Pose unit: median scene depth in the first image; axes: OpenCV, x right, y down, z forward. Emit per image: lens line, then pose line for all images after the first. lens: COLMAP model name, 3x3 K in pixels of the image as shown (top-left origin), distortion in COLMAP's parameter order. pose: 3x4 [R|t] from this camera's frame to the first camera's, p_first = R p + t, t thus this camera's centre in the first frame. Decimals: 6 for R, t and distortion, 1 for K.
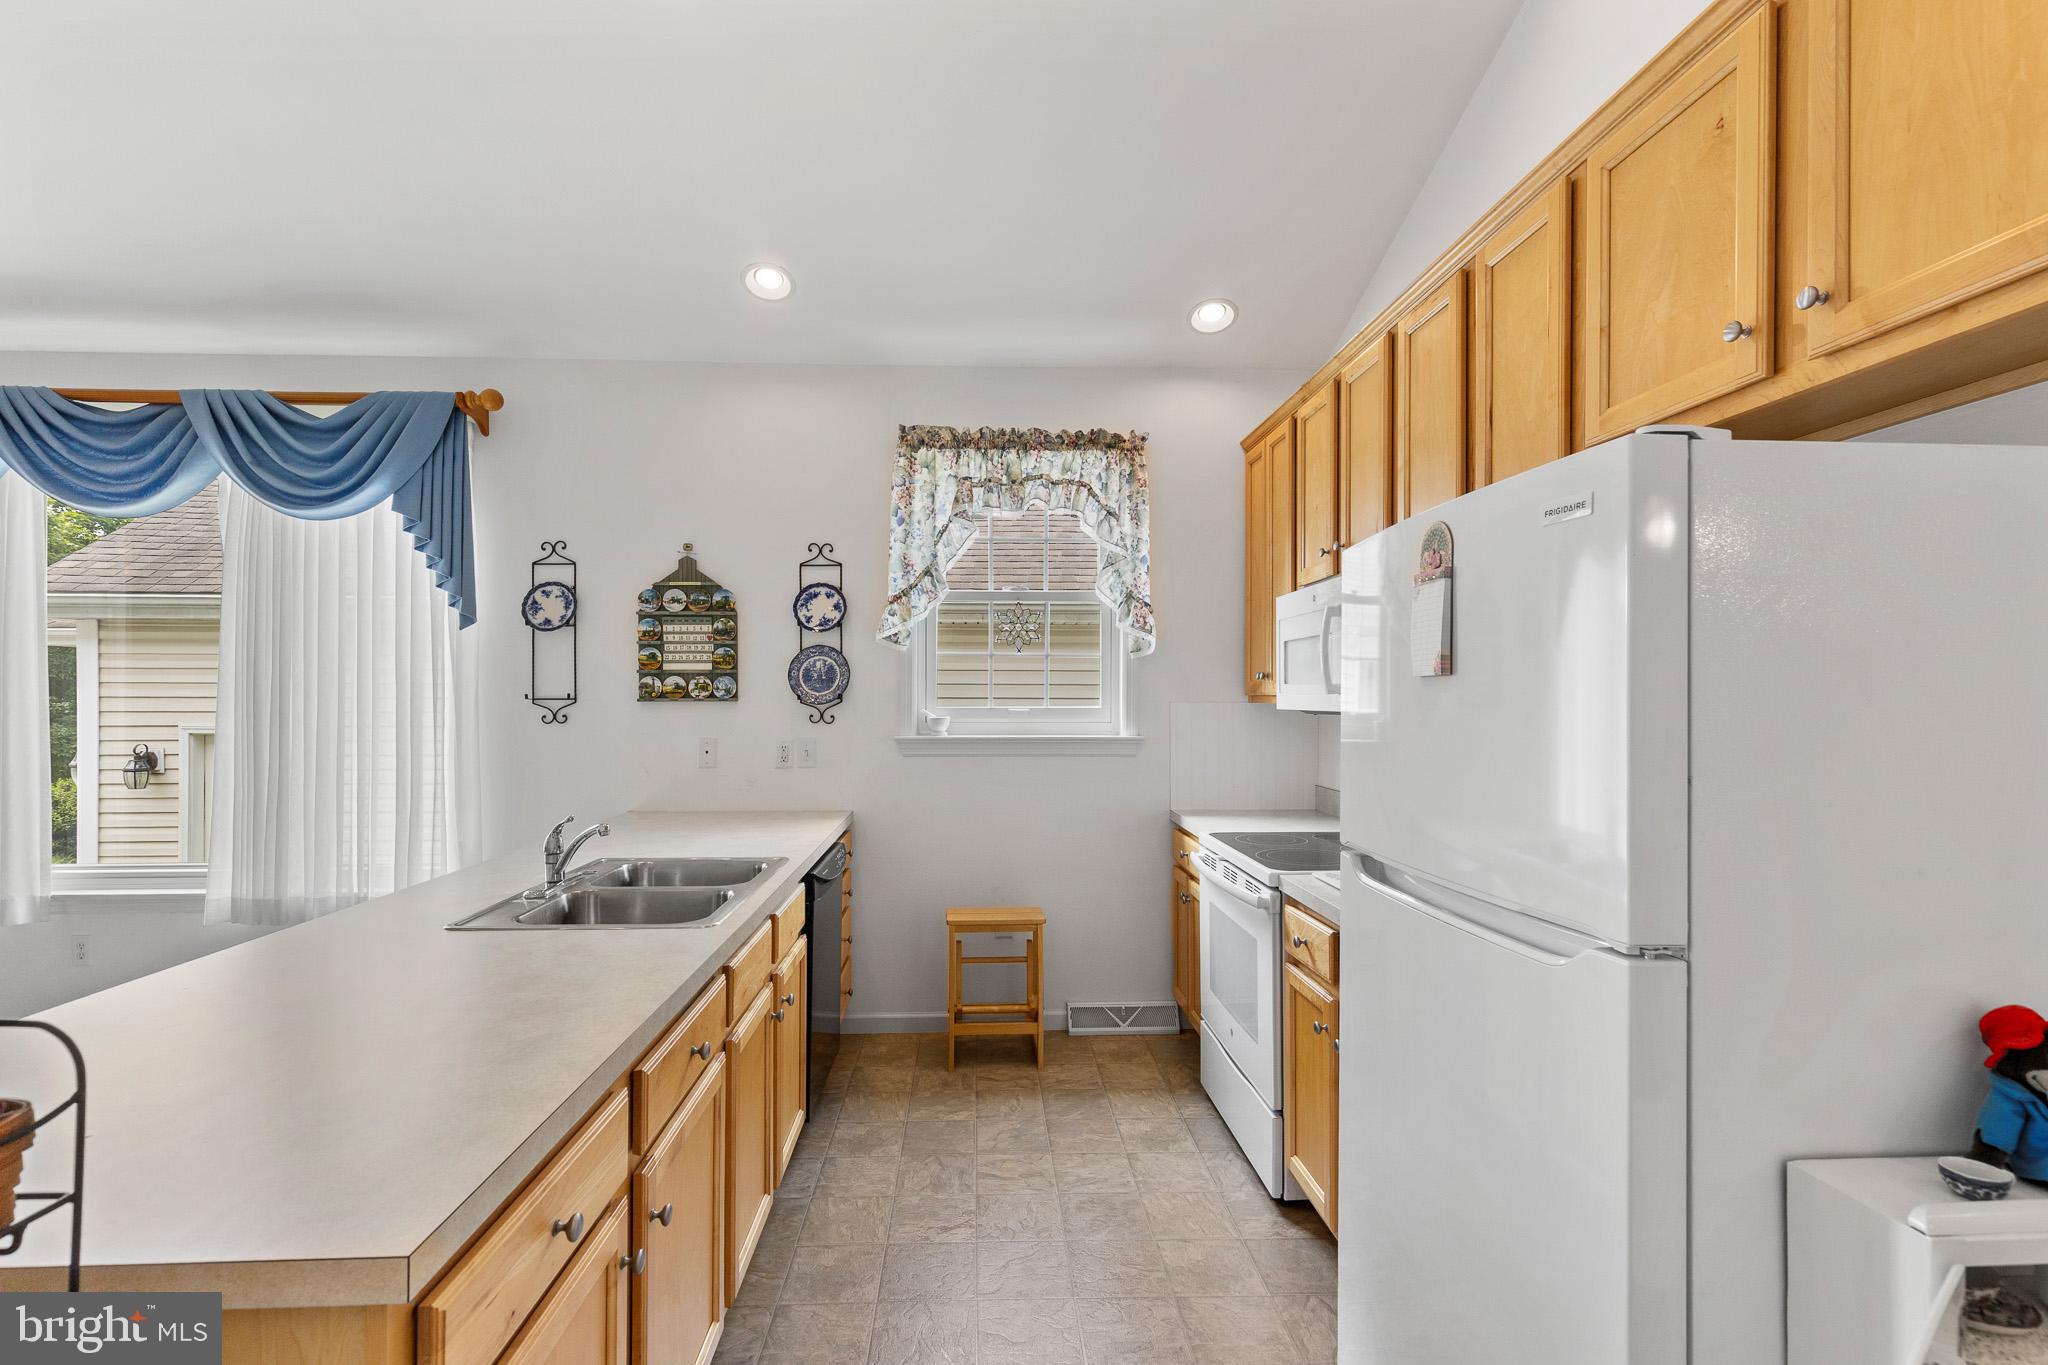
lens RADIAL K [[937.6, 0, 1007.7], [0, 937.6, 691.8], [0, 0, 1]] dist [0.008954, -0.000366]
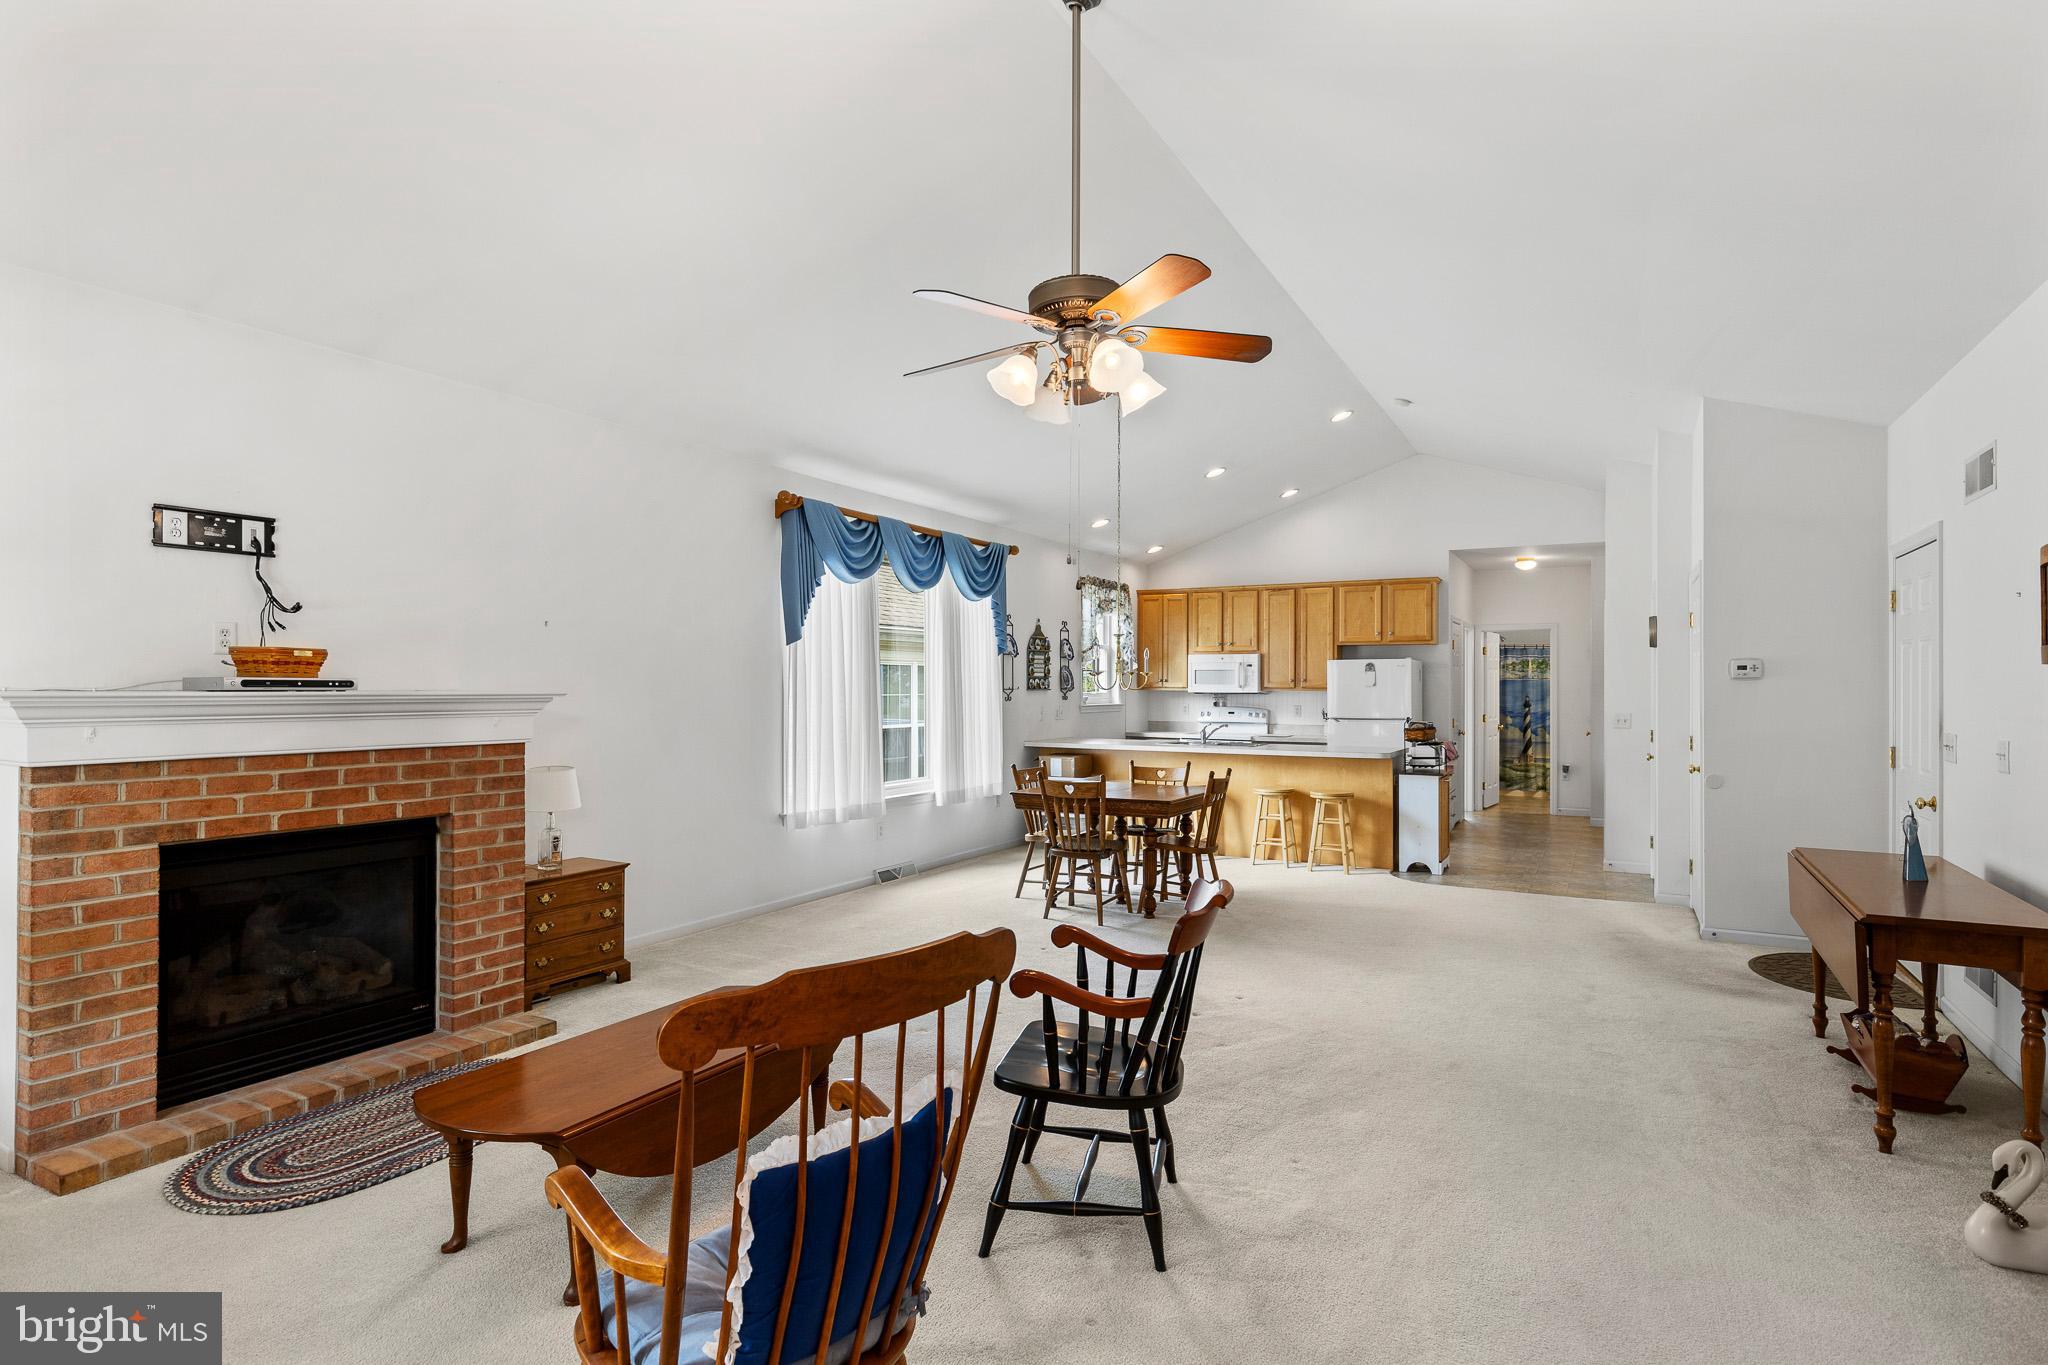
lens RADIAL K [[1050.2, 0, 1024.0], [0, 1050.2, 682.5], [0, 0, 1]] dist [0.000874, 0.000254]
pose [[0.518773, 0.003701, 0.854904, -2.480337], [-0.006733, 0.999977, -0.000243, -0.007549], [-0.854886, -0.005630, 0.518786, -0.252906]]
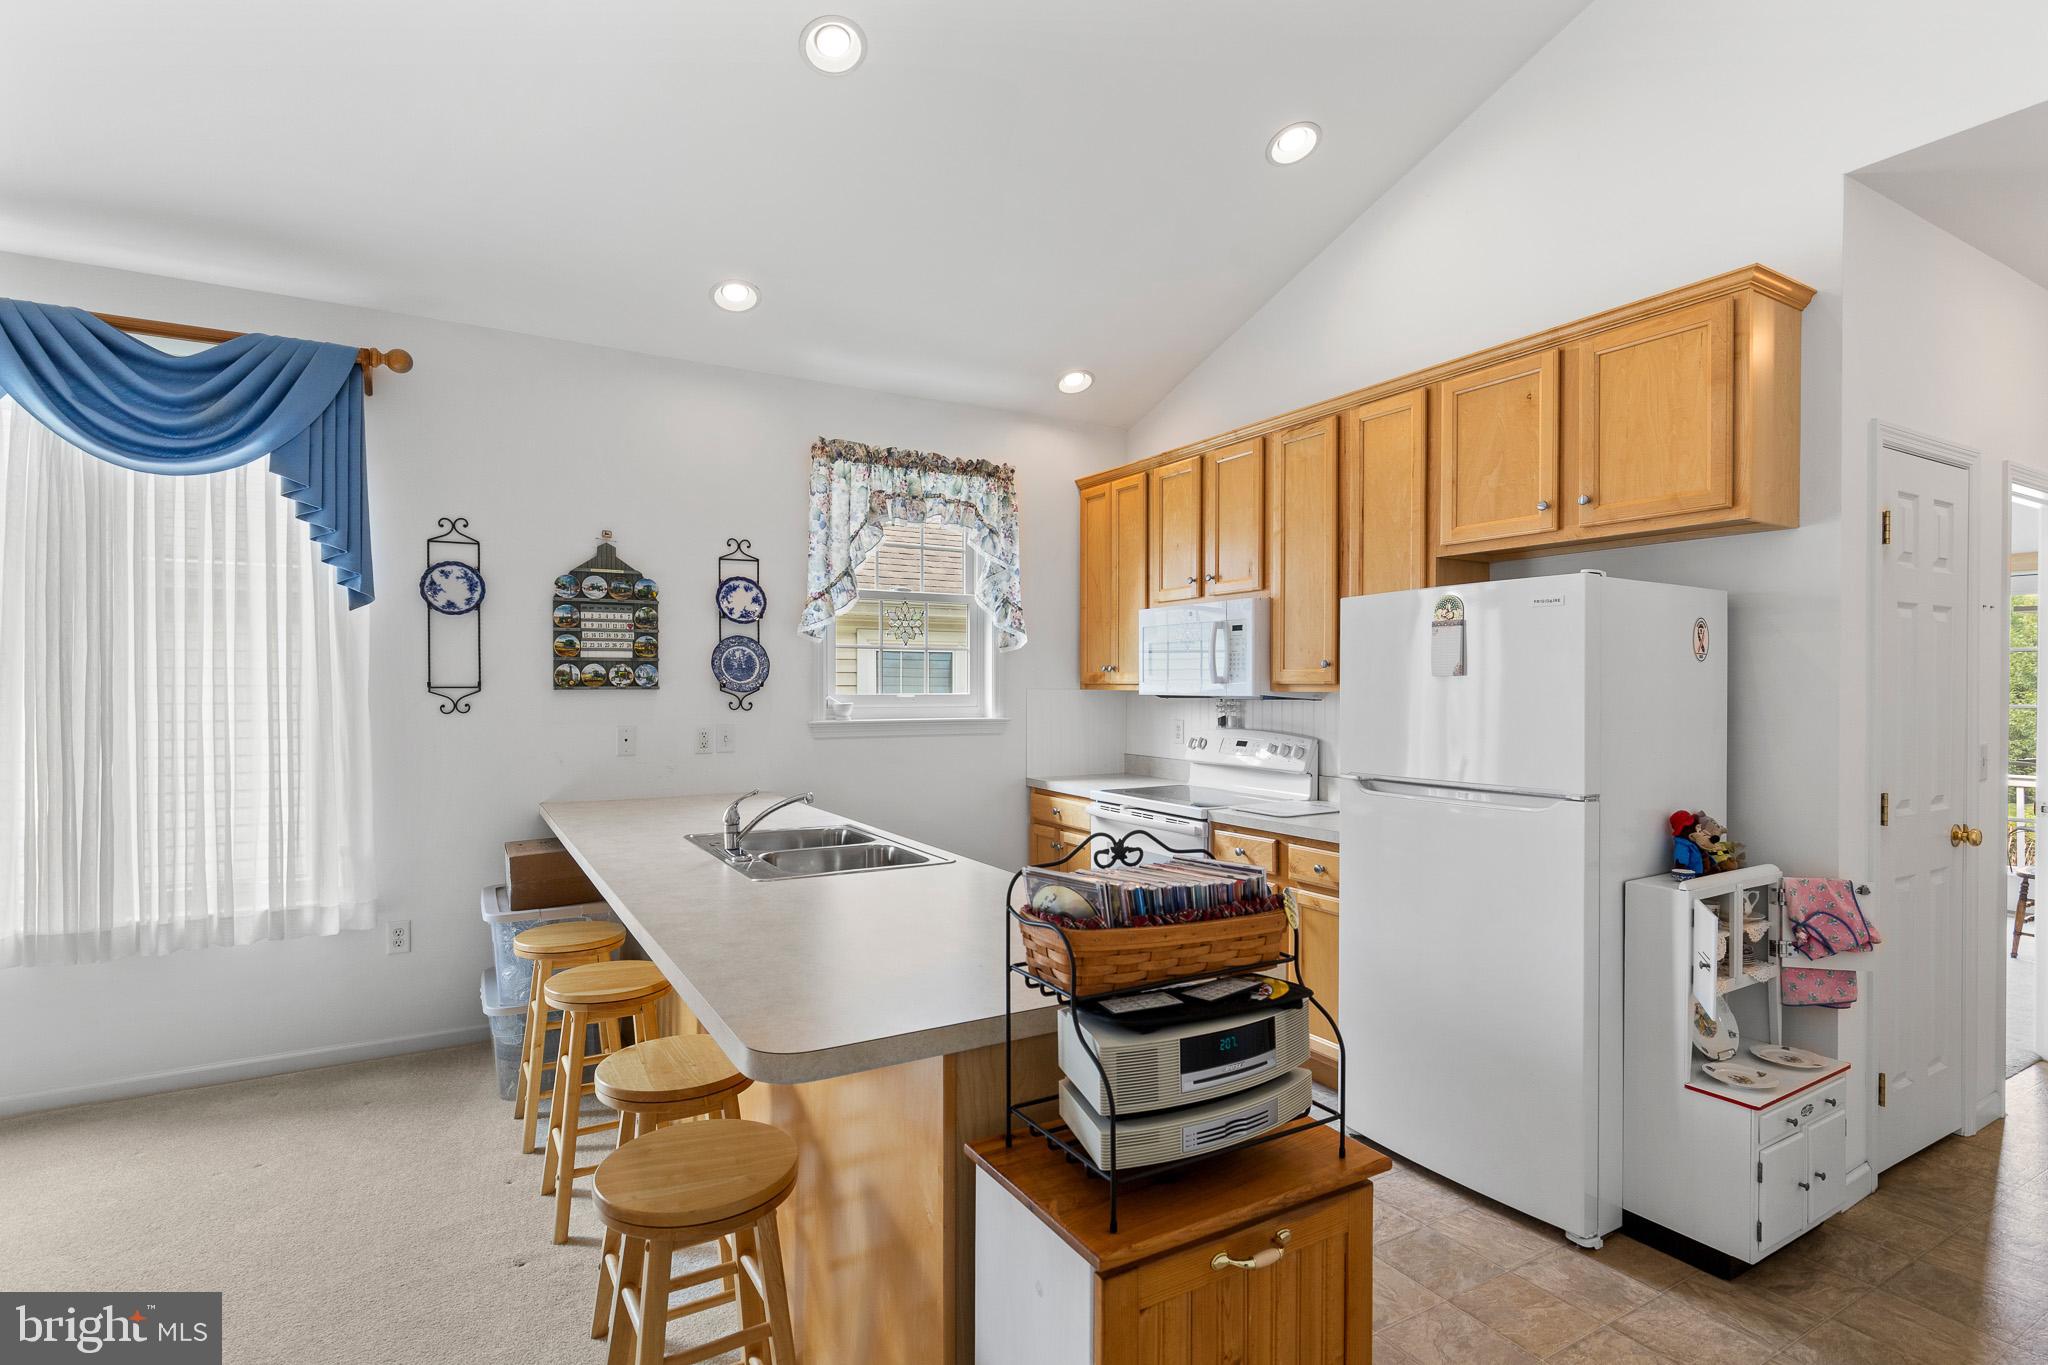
lens RADIAL K [[991.5, 0, 1013.8], [0, 991.5, 686.3], [0, 0, 1]] dist [0.002135, -0.001018]
pose [[0.885119, -0.000621, 0.465365, -0.450090], [-0.003472, 0.999962, 0.007939, -0.003013], [-0.465352, -0.008643, 0.885084, -0.131674]]
